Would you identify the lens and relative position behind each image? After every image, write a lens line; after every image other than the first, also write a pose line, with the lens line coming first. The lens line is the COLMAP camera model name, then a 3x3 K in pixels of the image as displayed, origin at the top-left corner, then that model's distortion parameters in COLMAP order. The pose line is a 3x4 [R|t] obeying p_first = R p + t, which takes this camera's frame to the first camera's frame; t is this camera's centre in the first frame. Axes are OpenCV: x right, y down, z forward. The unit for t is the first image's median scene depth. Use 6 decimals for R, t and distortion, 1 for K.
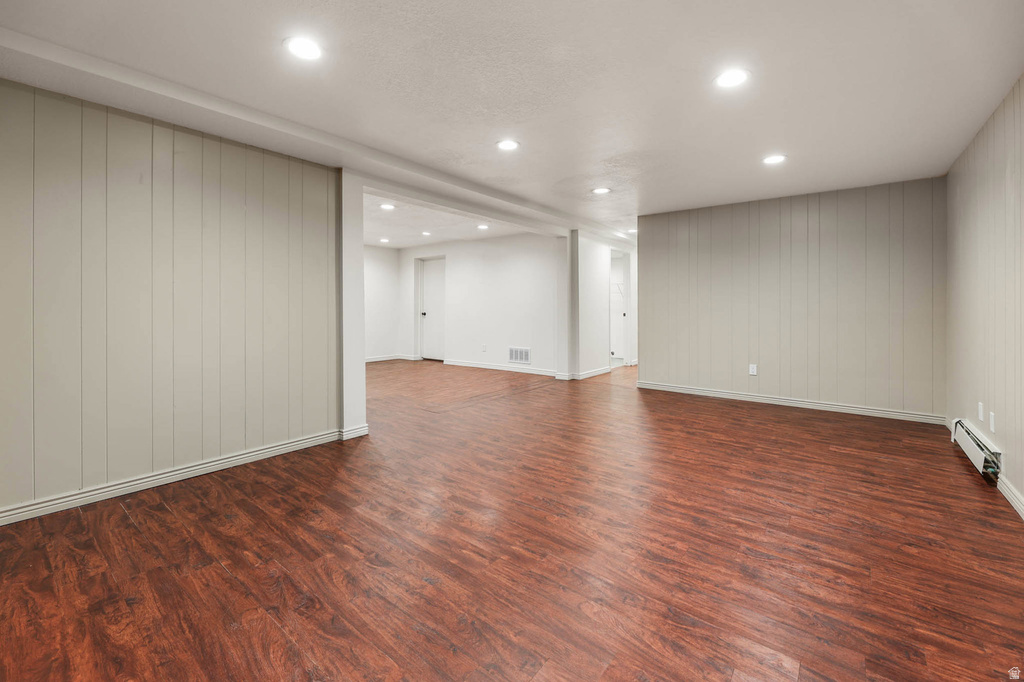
lens RADIAL K [[426.1, 0, 510.9], [0, 426.1, 315.3], [0, 0, 1]] dist [-0.000096, -0.000353]
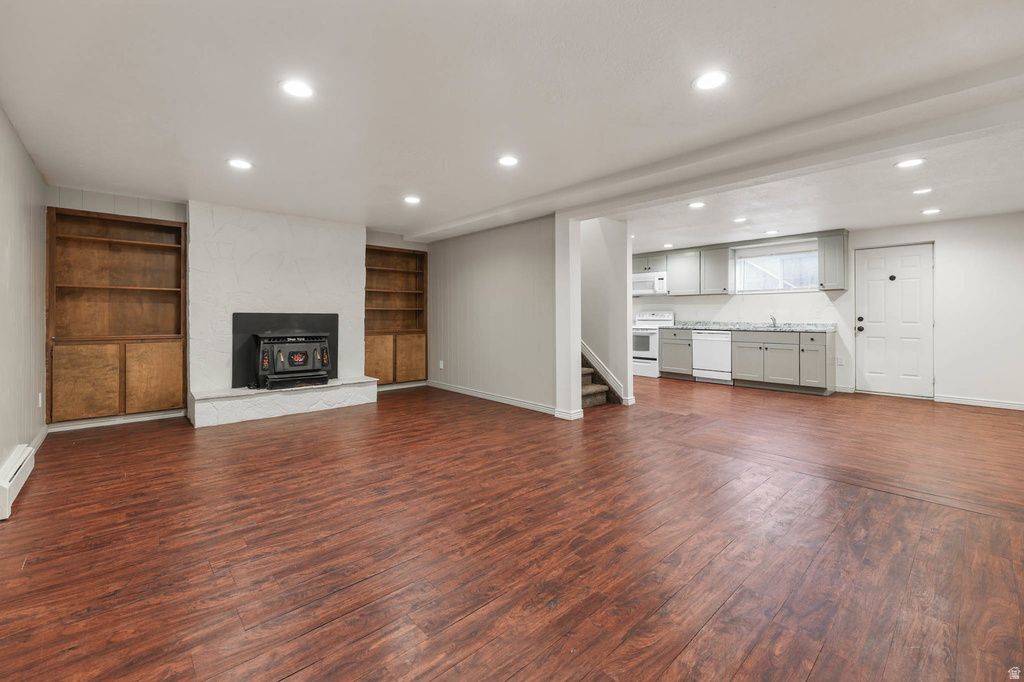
lens RADIAL K [[426.1, 0, 510.9], [0, 426.1, 315.3], [0, 0, 1]] dist [-0.000096, -0.000353]
pose [[-0.160100, 0.002136, -0.987099, 1.594286], [-0.024870, 0.999671, 0.006197, -0.042343], [0.986788, 0.025541, -0.159994, 1.838391]]
